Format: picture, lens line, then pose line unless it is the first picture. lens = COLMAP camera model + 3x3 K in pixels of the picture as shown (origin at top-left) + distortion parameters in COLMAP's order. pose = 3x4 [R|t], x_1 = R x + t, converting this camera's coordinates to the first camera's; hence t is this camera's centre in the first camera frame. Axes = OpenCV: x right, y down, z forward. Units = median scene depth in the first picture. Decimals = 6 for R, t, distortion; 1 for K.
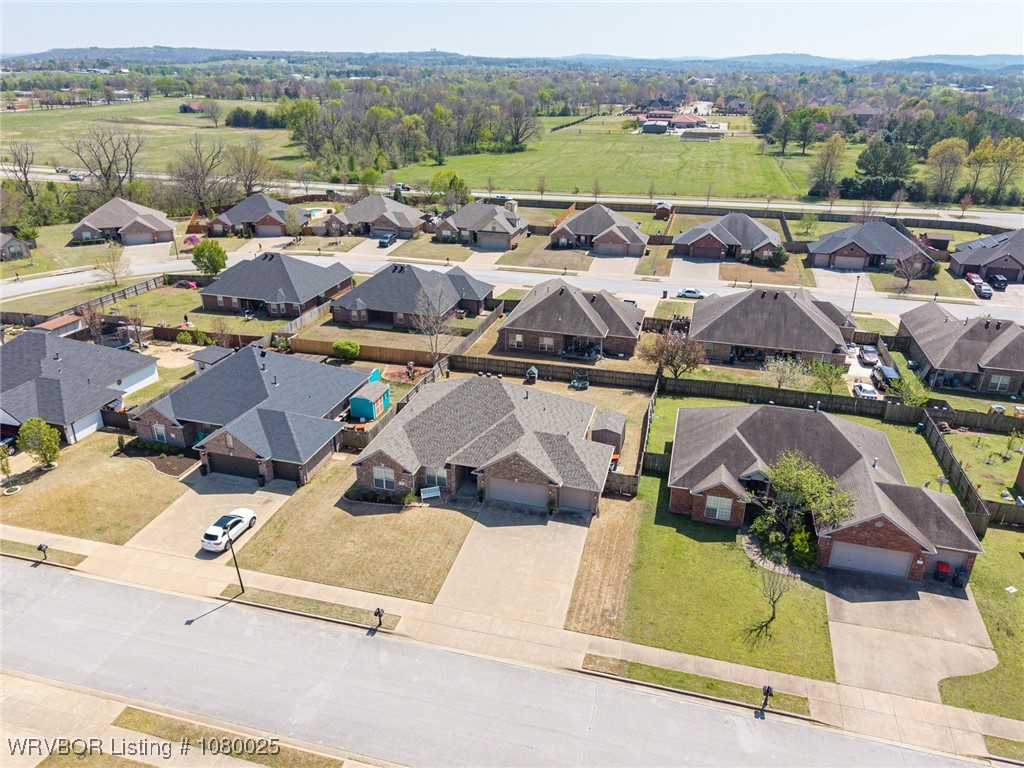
lens RADIAL K [[676.9, 0, 512.0], [0, 676.9, 384.0], [0, 0, 1]] dist [0.075037, -0.124859]
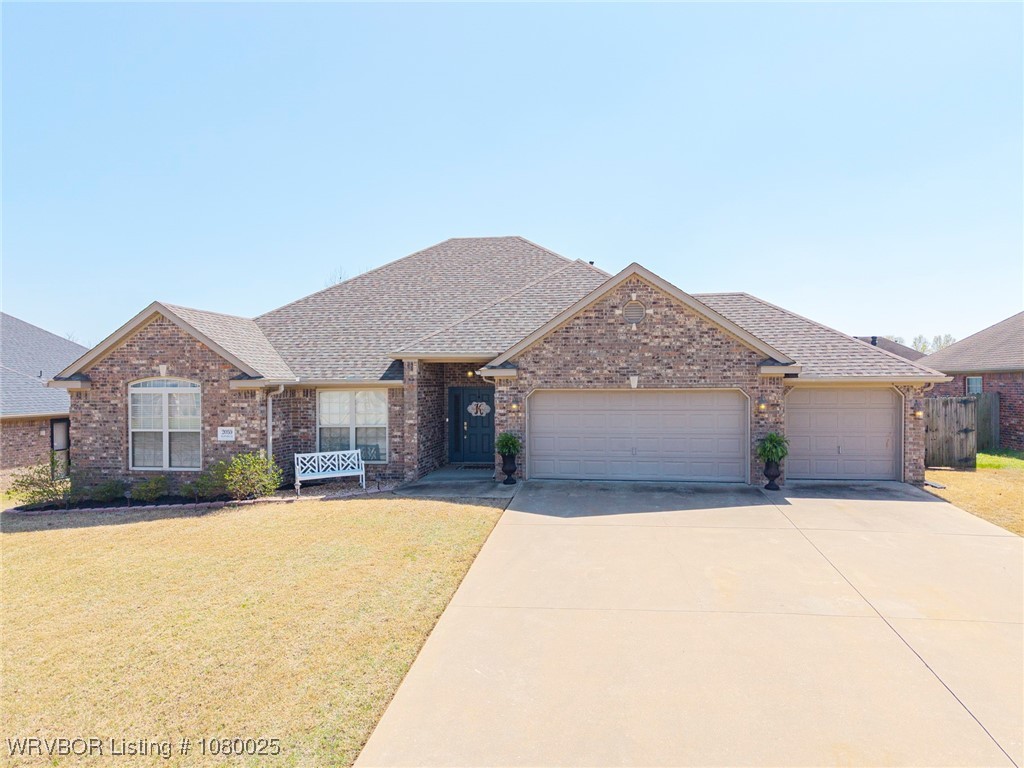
lens RADIAL K [[676.9, 0, 512.0], [0, 676.9, 384.0], [0, 0, 1]] dist [0.075037, -0.124859]
pose [[0.991985, -0.016591, 0.125263, -0.052908], [0.066840, 0.910189, -0.408765, 0.166057], [-0.107231, 0.413861, 0.904003, 0.477710]]
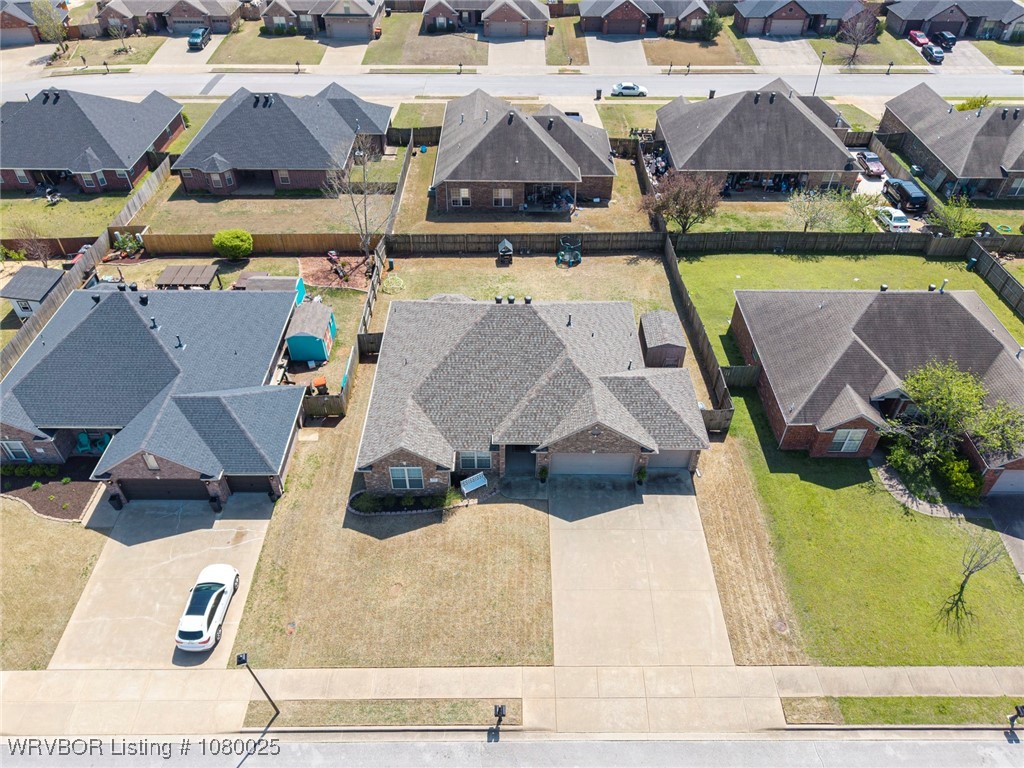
lens RADIAL K [[694.4, 0, 509.0], [0, 694.4, 398.6], [0, 0, 1]] dist [0.042057, -0.048726]
pose [[0.964887, -0.182273, 0.189131, -0.137998], [0.112791, 0.937793, 0.328364, -0.109071], [-0.237217, -0.295502, 0.925423, 0.219263]]
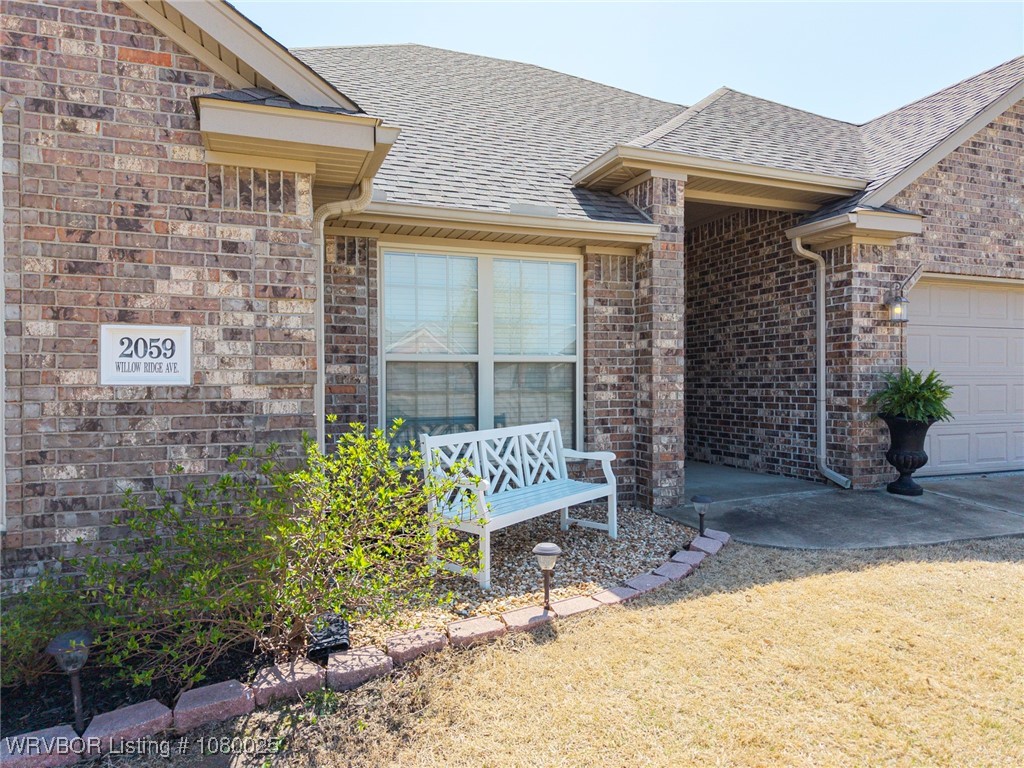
lens RADIAL K [[688.1, 0, 510.9], [0, 688.1, 387.3], [0, 0, 1]] dist [0.019035, -0.020984]
pose [[0.816015, -0.015593, 0.577821, -0.113778], [0.249554, 0.911178, -0.327838, 0.117847], [-0.521385, 0.411718, 0.747426, 0.618812]]
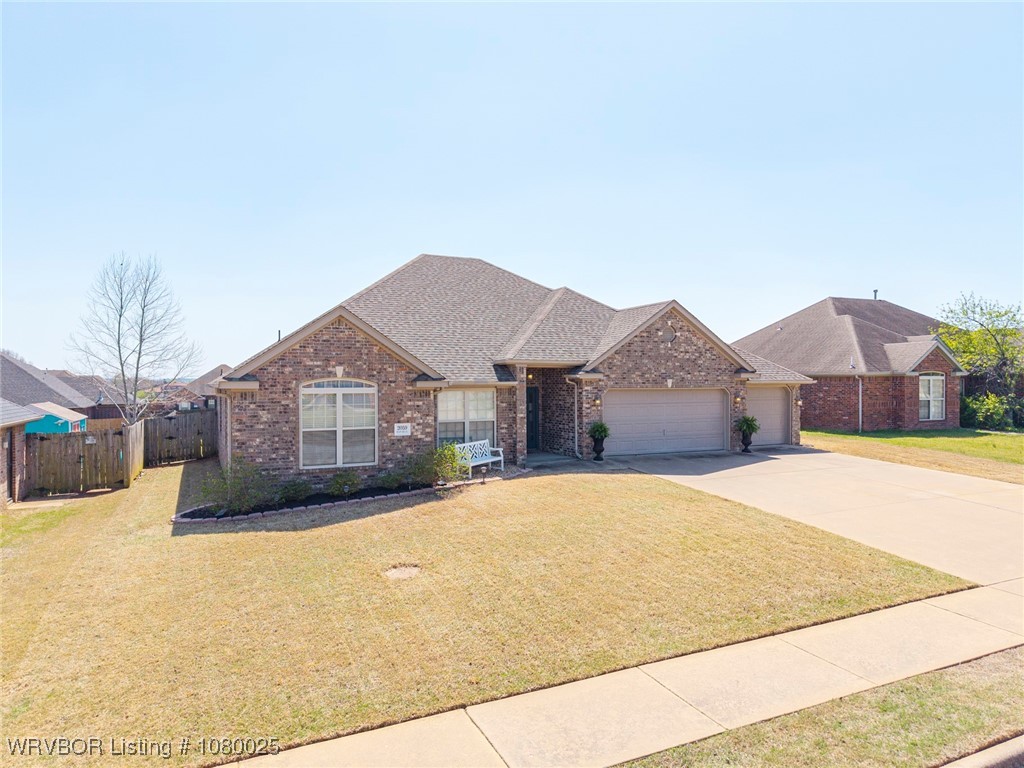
lens RADIAL K [[676.9, 0, 512.0], [0, 676.9, 384.0], [0, 0, 1]] dist [0.075037, -0.124859]
pose [[0.768879, -0.015920, 0.639196, -0.213621], [0.276157, 0.909908, -0.309523, 0.157027], [-0.576682, 0.414504, 0.704006, 0.491178]]
